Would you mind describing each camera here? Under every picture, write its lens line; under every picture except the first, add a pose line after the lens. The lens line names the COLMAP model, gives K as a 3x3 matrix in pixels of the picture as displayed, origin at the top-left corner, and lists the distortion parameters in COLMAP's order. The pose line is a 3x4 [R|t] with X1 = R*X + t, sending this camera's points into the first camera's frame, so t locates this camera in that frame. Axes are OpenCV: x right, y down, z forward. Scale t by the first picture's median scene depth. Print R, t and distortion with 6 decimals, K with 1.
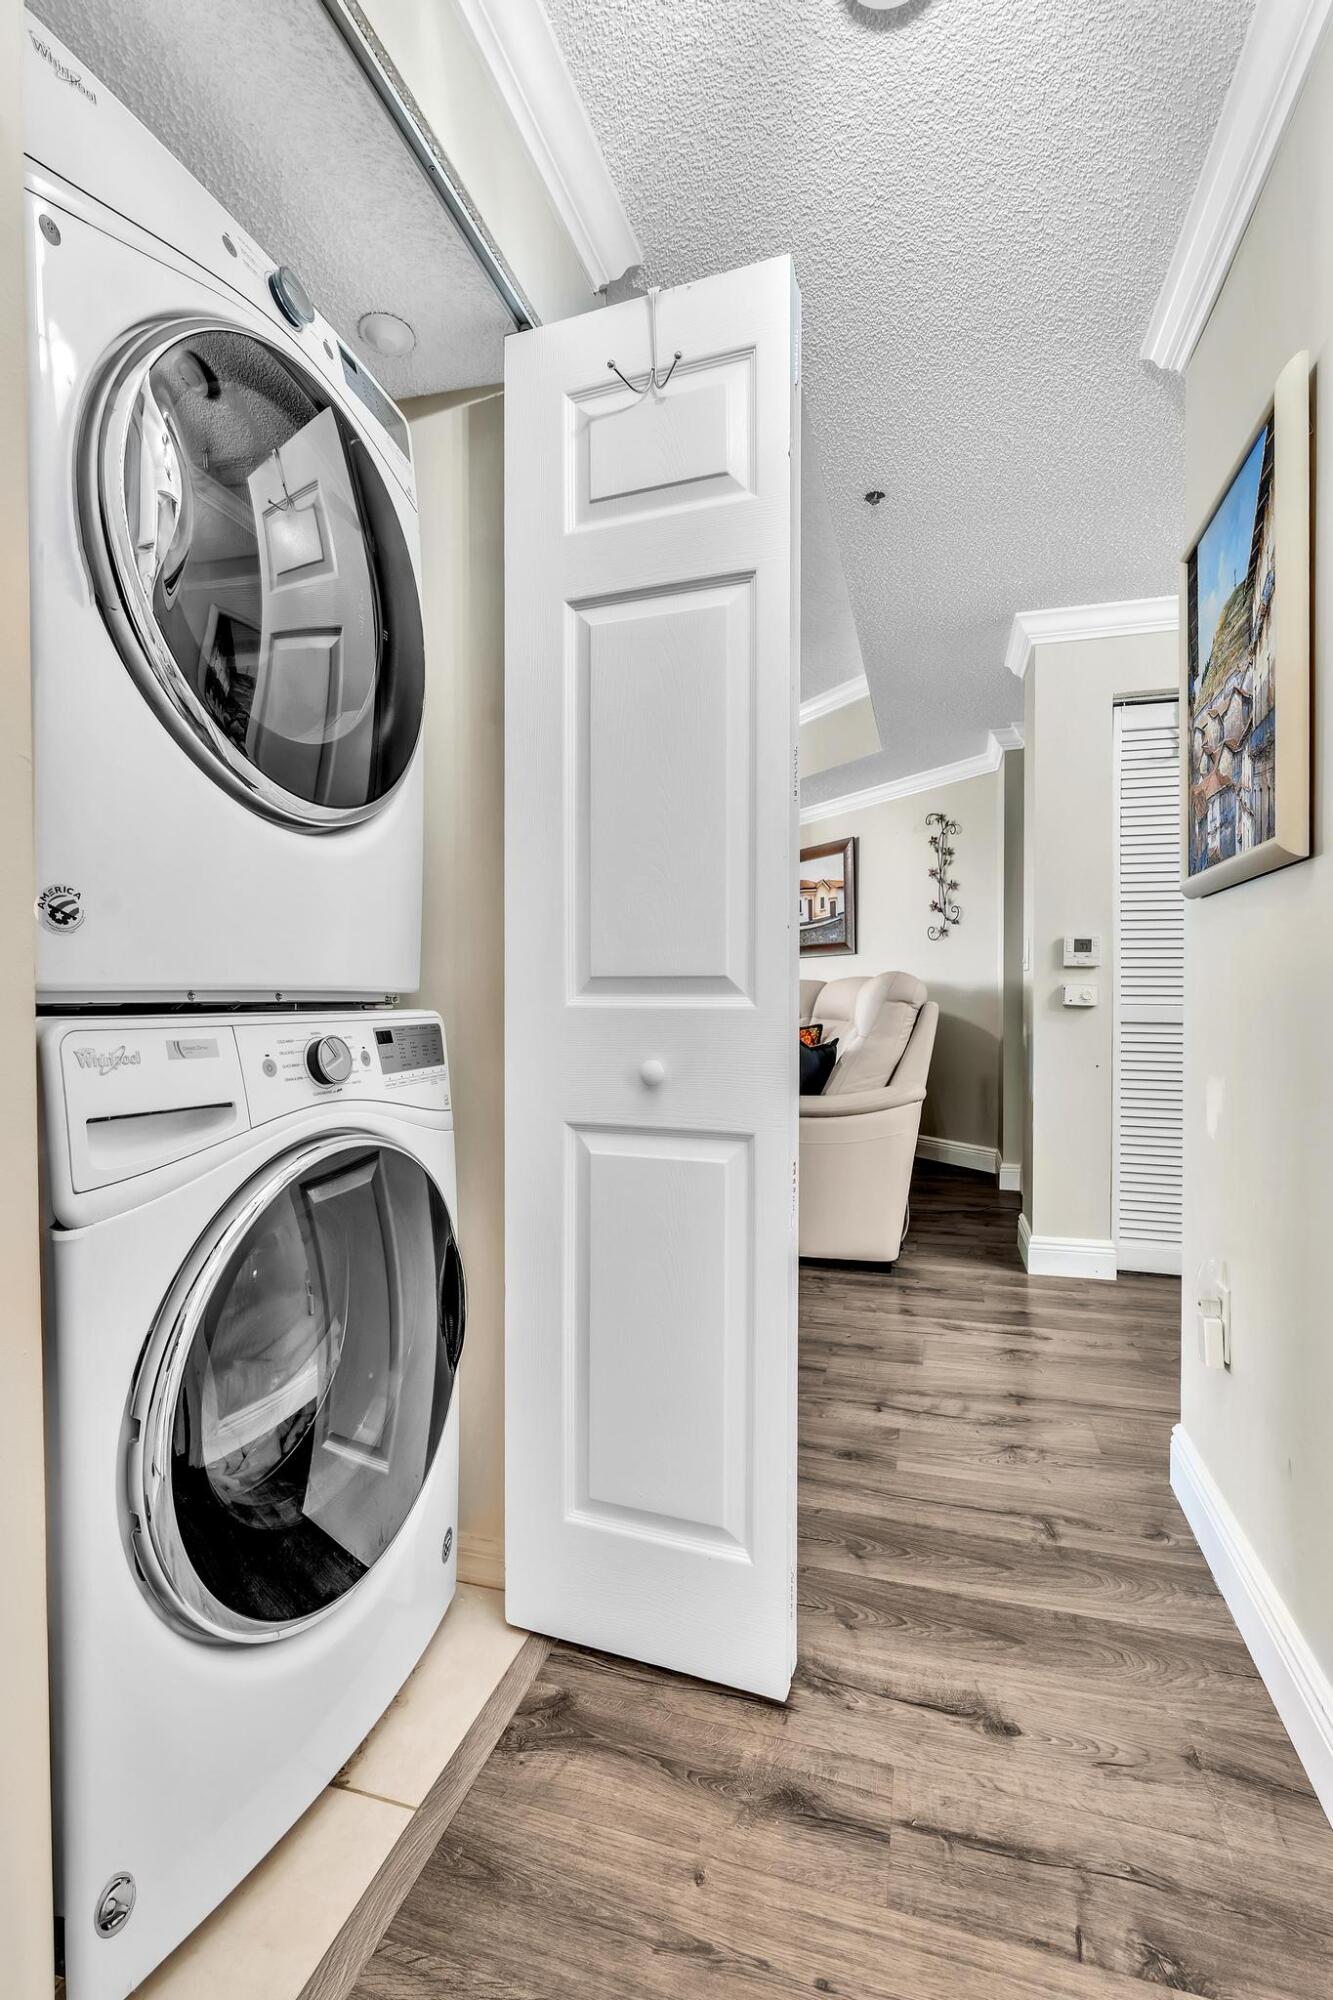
lens RADIAL K [[902.0, 0, 660.0], [0, 902.0, 1002.3], [0, 0, 1]] dist [-0.006916, 0.003226]
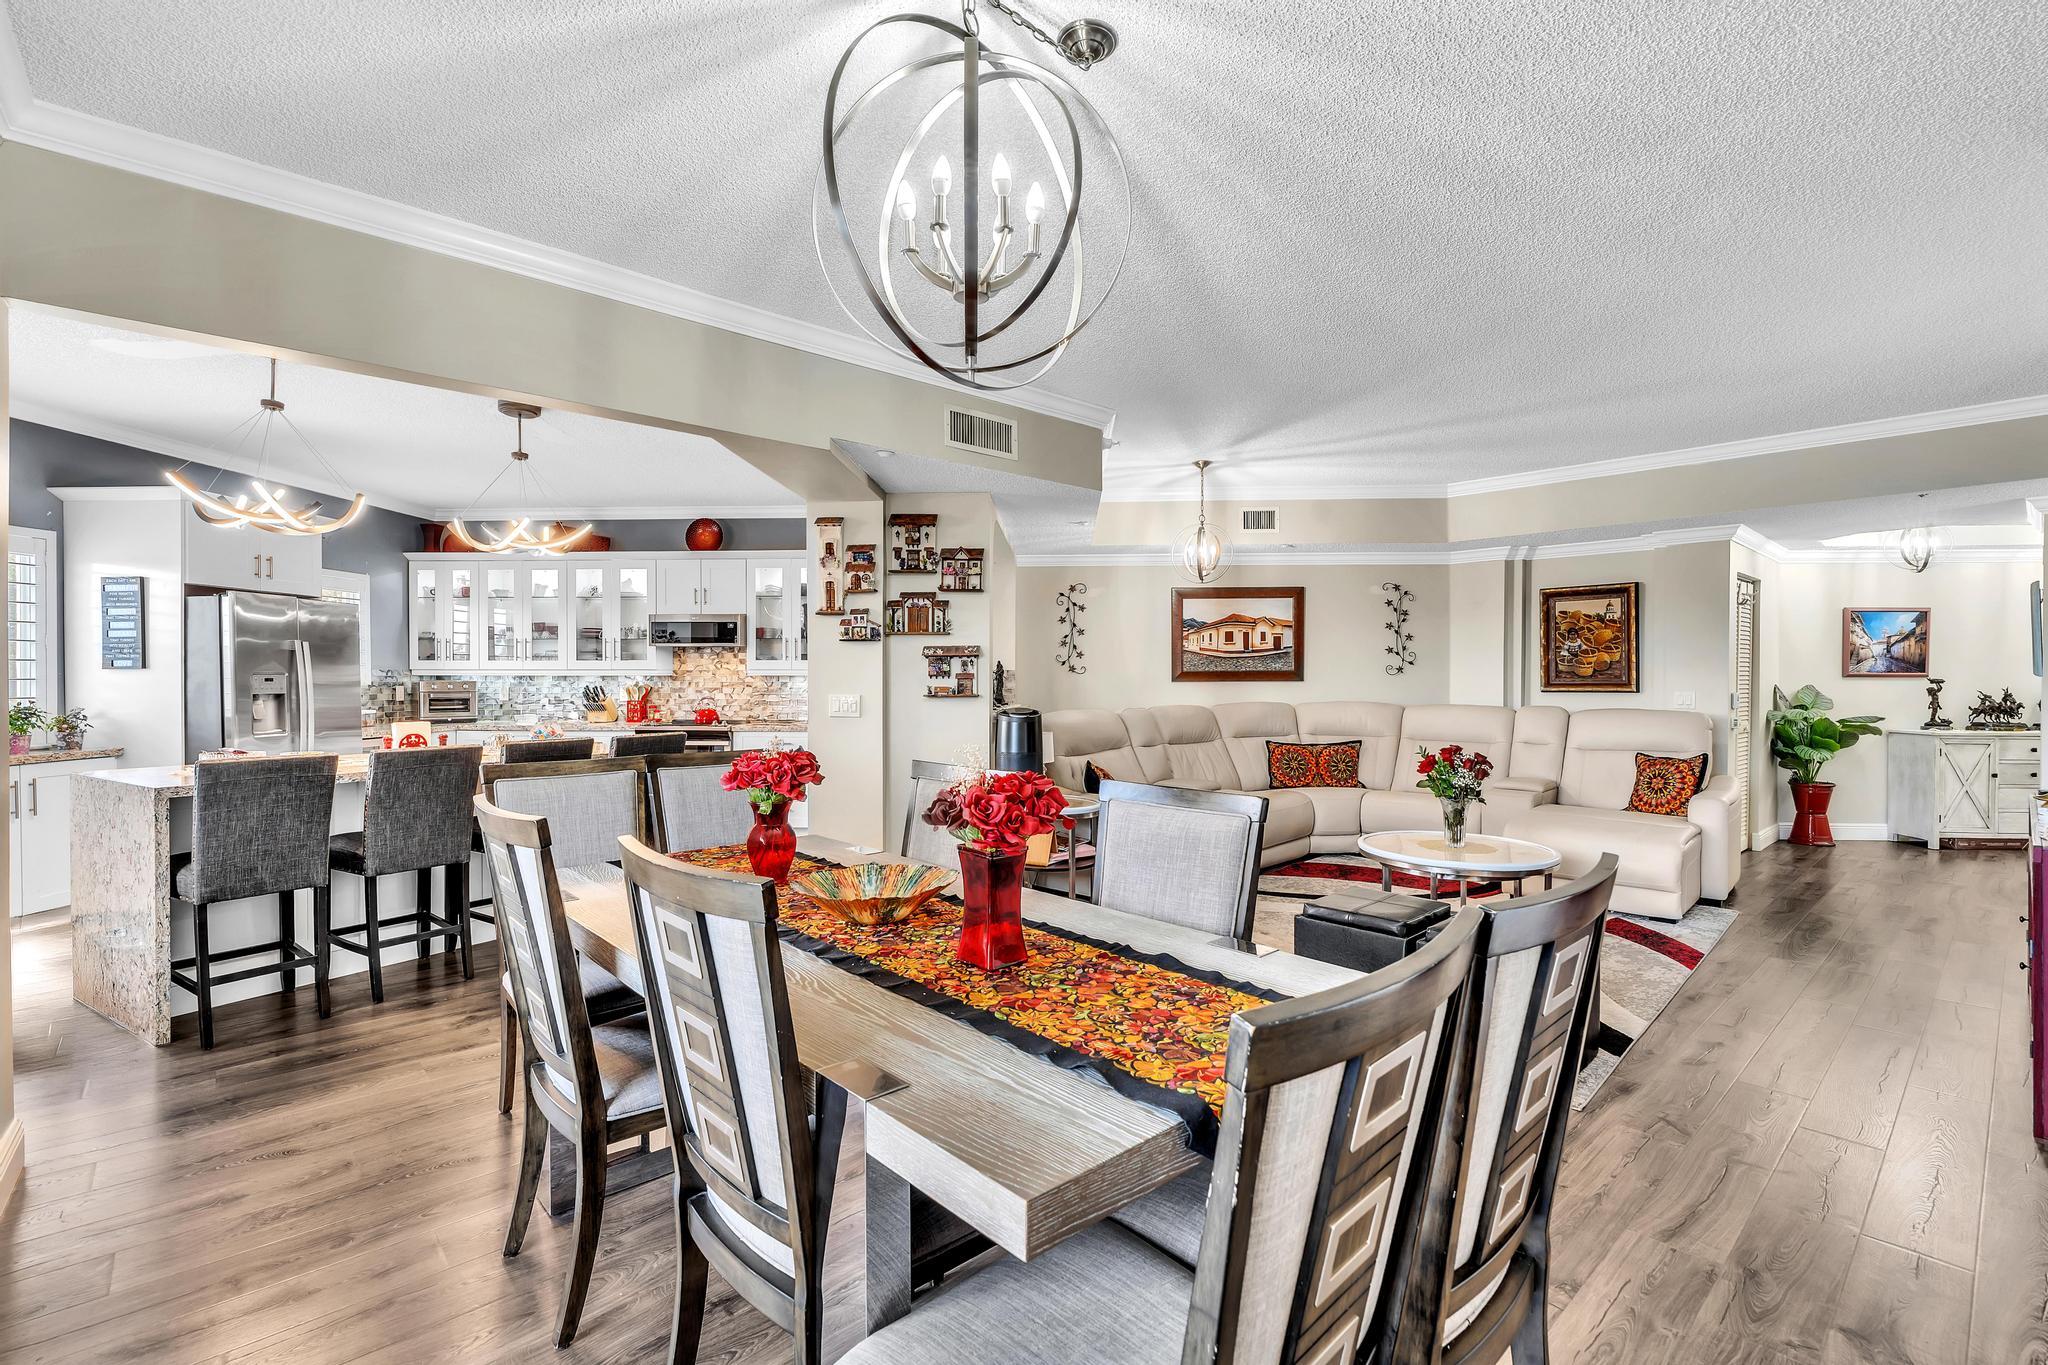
lens RADIAL K [[923.7, 0, 1025.0], [0, 923.7, 680.7], [0, 0, 1]] dist [-0.006916, 0.003226]
pose [[0.518320, -0.000319, 0.855187, -1.309418], [0.003041, 0.999994, -0.001470, -0.066014], [-0.855181, 0.003363, 0.518318, 0.822369]]
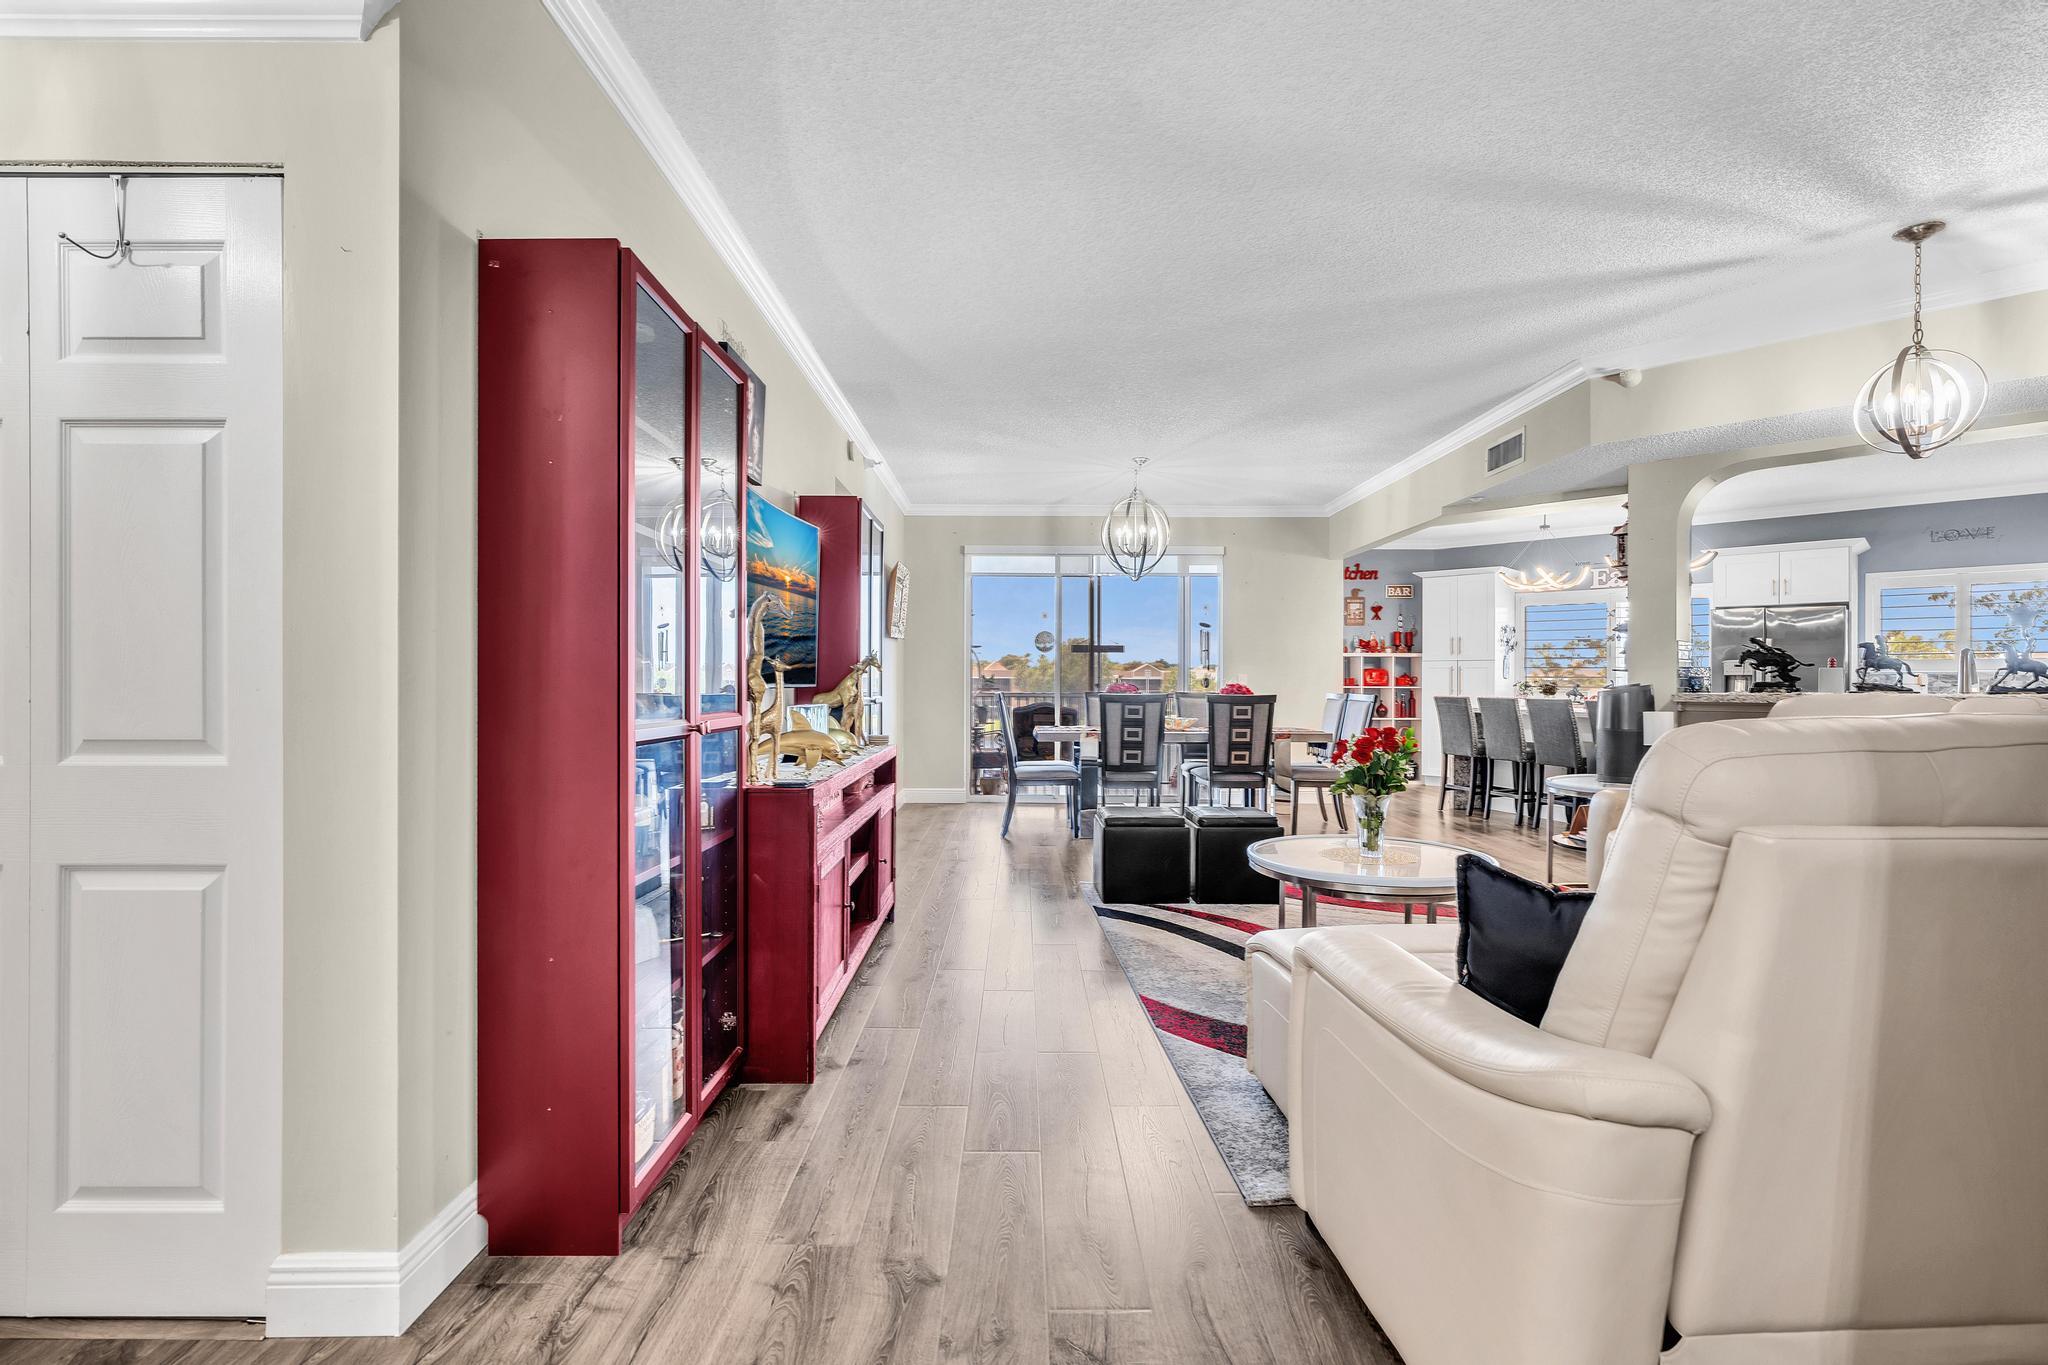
lens RADIAL K [[923.7, 0, 1003.8], [0, 923.7, 661.1], [0, 0, 1]] dist [-0.006916, 0.003226]
pose [[0.266507, -0.014528, -0.963723, 0.370969], [-0.011681, 0.999764, -0.018301, -0.034102], [0.963762, 0.016135, 0.266275, 0.452939]]
